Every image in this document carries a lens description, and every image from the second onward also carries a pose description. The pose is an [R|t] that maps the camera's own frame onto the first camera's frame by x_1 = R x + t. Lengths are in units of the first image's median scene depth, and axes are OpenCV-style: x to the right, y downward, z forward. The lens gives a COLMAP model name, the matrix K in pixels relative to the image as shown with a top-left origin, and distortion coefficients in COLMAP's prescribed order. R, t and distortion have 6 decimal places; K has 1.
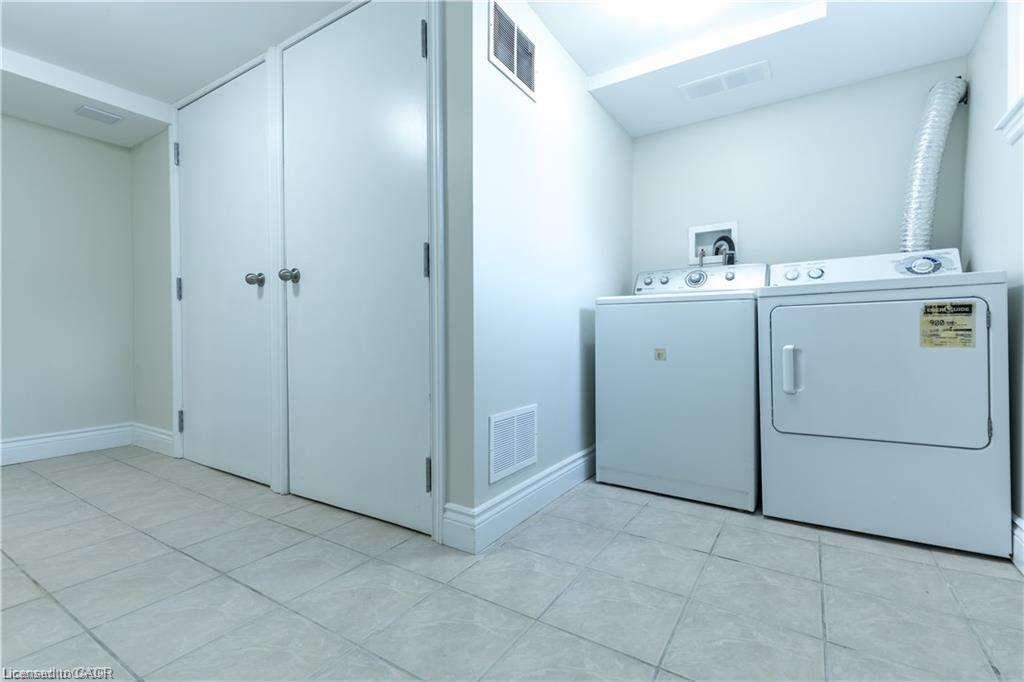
lens RADIAL K [[463.0, 0, 517.3], [0, 463.0, 332.8], [0, 0, 1]] dist [0.021138, -0.001131]
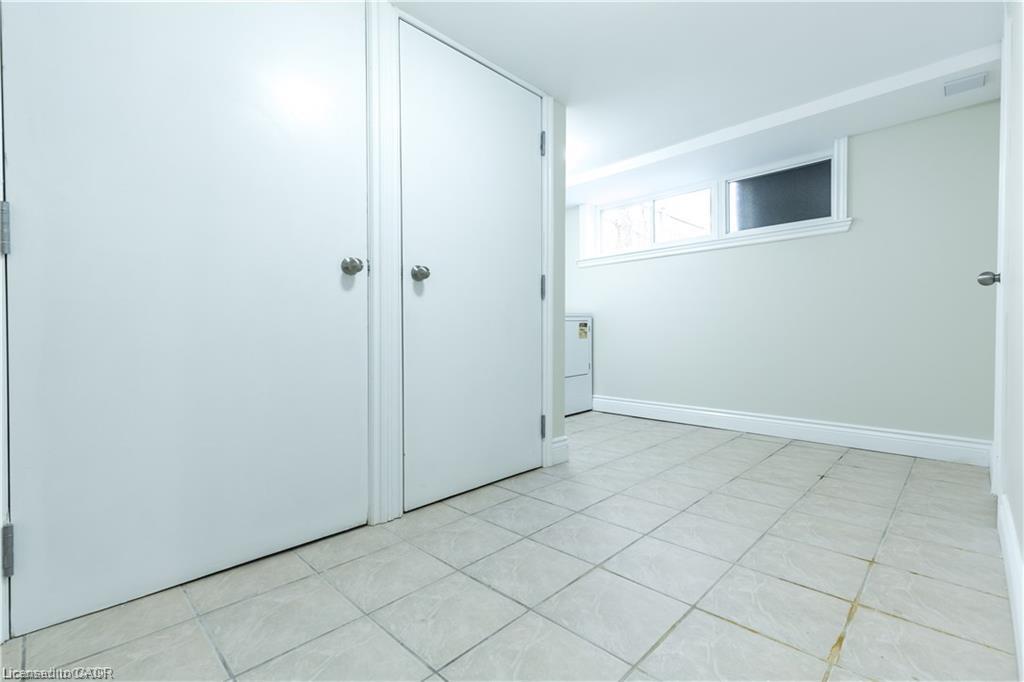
lens RADIAL K [[463.0, 0, 517.3], [0, 463.0, 332.8], [0, 0, 1]] dist [0.021138, -0.001131]
pose [[0.198549, 0.000188, 0.980091, -1.702903], [0.003916, 0.999992, -0.000985, -0.001869], [-0.980083, 0.004034, 0.198547, 0.778736]]
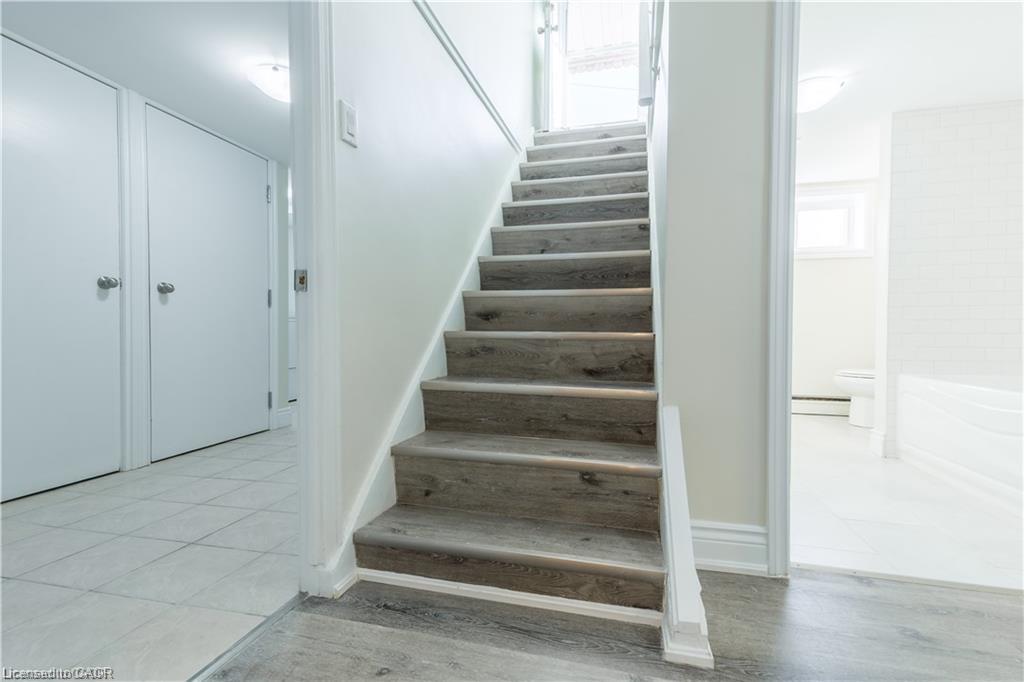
lens RADIAL K [[463.0, 0, 517.3], [0, 463.0, 332.8], [0, 0, 1]] dist [0.021138, -0.001131]
pose [[-0.321653, -0.000935, 0.946857, -2.539172], [0.005520, 0.999981, 0.002863, 0.002574], [-0.946841, 0.006148, -0.321642, 0.617111]]
